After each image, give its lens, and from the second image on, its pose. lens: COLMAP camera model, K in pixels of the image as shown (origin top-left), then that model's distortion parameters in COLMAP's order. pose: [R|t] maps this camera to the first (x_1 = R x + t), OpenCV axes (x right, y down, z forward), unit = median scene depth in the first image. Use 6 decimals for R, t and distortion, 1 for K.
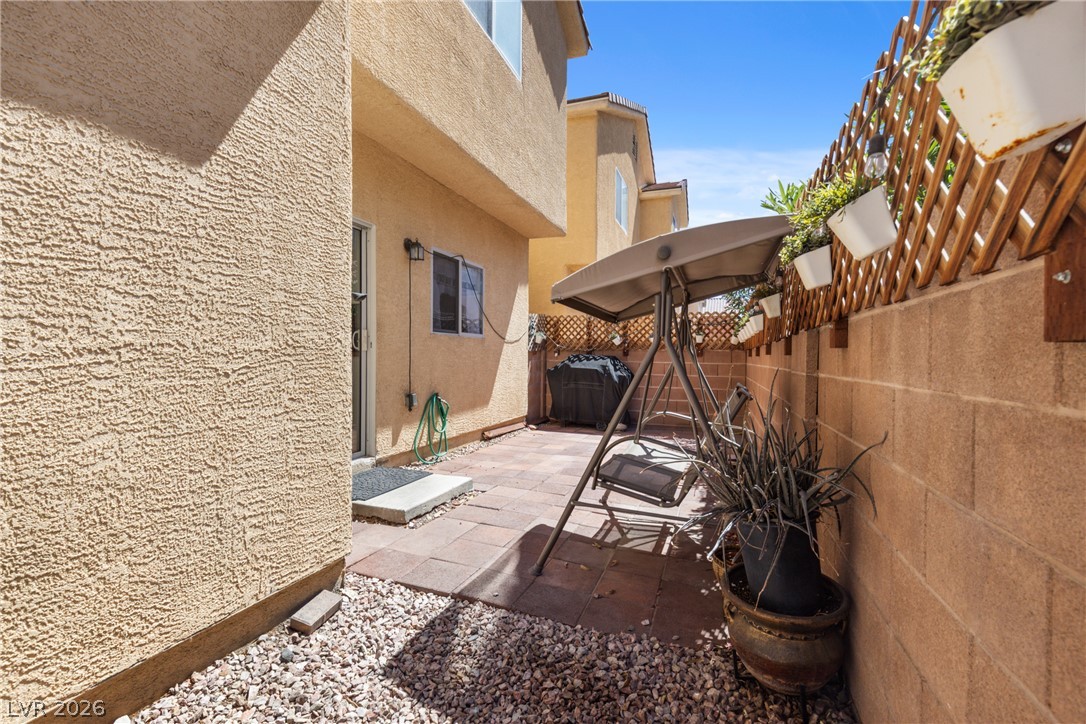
lens RADIAL K [[490.6, 0, 539.1], [0, 490.6, 362.8], [0, 0, 1]] dist [0.015610, -0.000190]
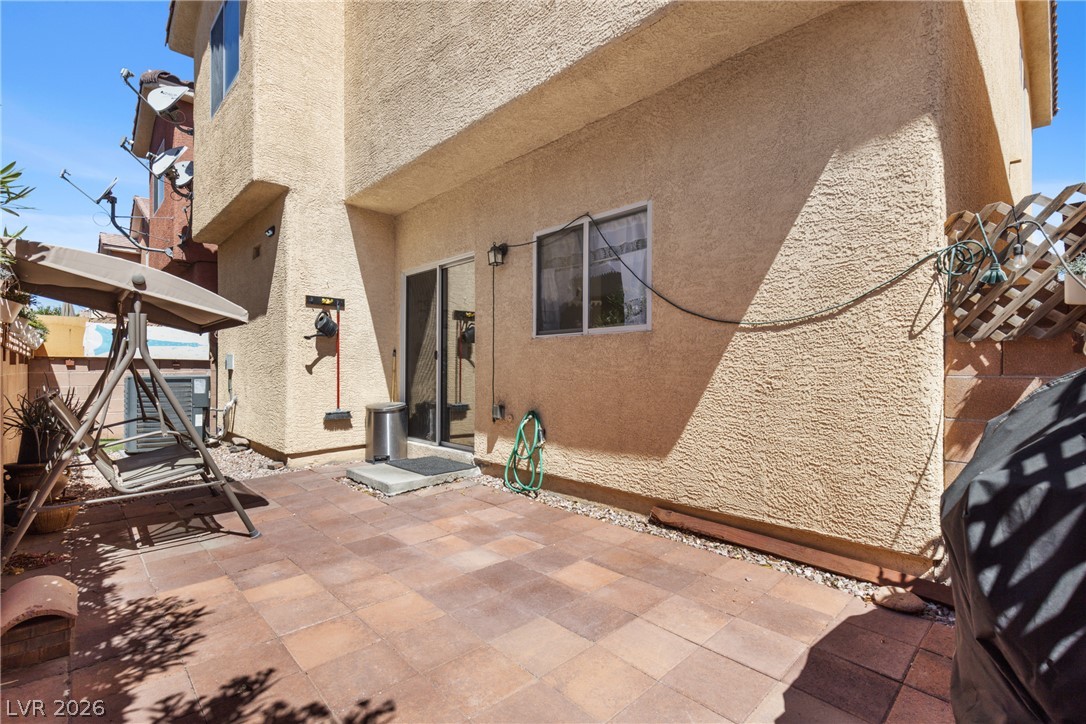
lens RADIAL K [[490.6, 0, 540.5], [0, 490.6, 361.3], [0, 0, 1]] dist [0.015610, -0.000190]
pose [[-0.441215, -0.016799, -0.897244, 0.668932], [-0.011438, 0.999849, -0.013096, -0.012666], [0.897329, 0.004484, -0.441340, 1.780301]]
